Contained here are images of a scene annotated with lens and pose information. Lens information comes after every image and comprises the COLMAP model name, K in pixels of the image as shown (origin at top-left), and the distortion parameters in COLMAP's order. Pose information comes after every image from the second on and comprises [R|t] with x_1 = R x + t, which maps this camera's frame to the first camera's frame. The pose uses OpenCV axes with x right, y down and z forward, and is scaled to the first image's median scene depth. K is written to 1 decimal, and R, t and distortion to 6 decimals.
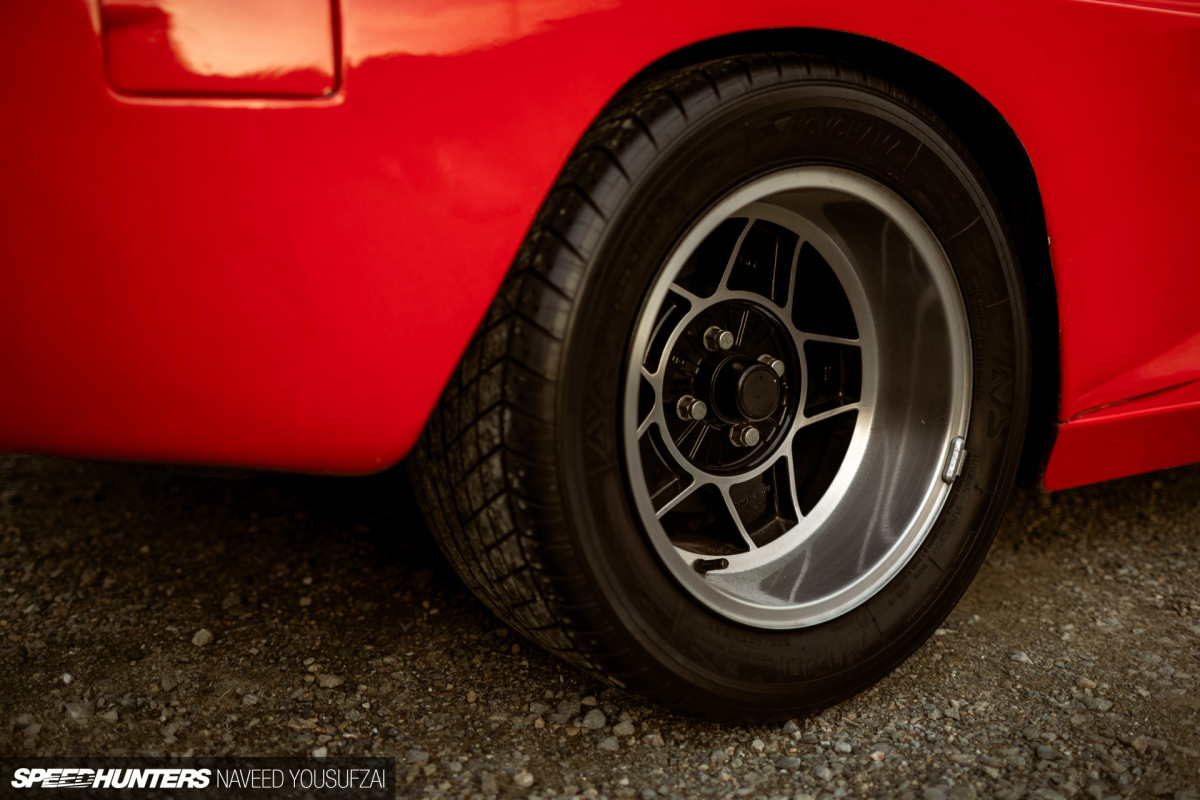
lens RADIAL K [[1204.0, 0, 600.0], [0, 1204.0, 400.0], [0, 0, 1]] dist [0.022487, 0.000718]
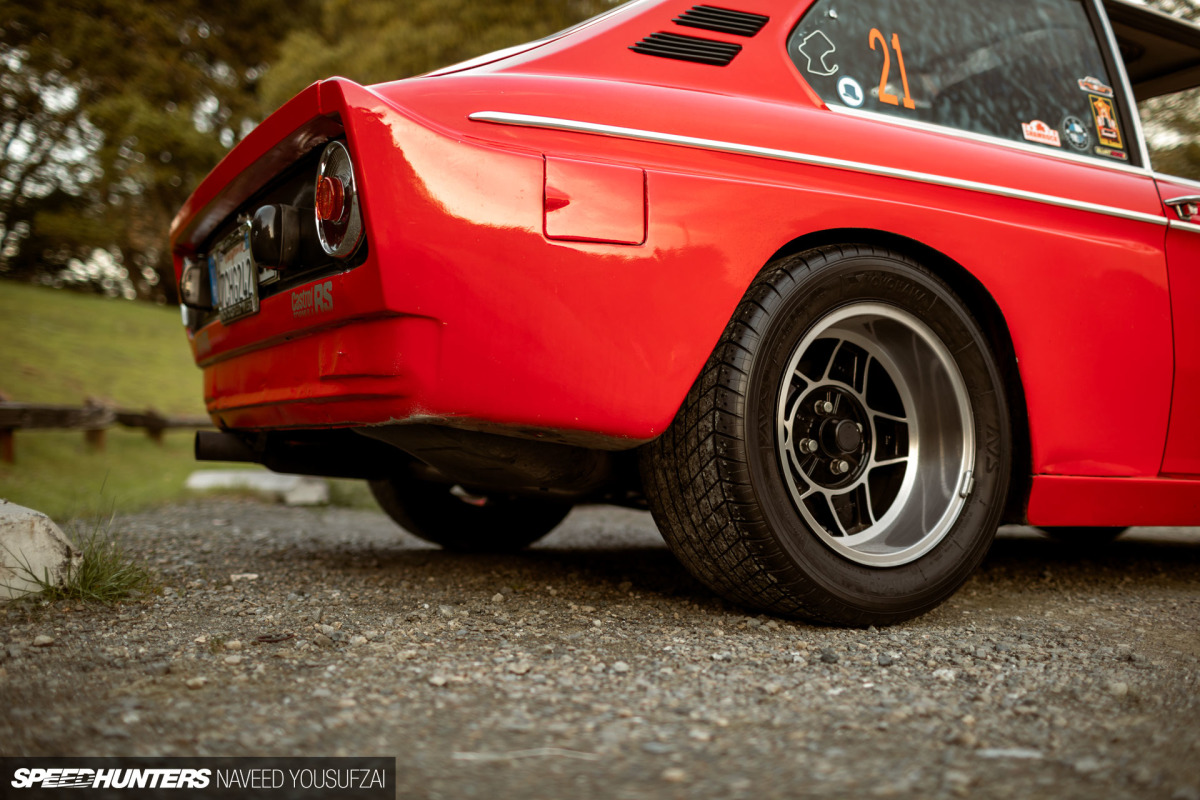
lens RADIAL K [[1141.2, 0, 596.7], [0, 1141.2, 412.6], [0, 0, 1]] dist [-0.002857, 0.014559]
pose [[0.998308, 0.016804, -0.055663, -0.143590], [-0.029693, 0.970421, -0.239584, 0.382762], [0.049990, 0.240831, 0.969279, -0.636164]]
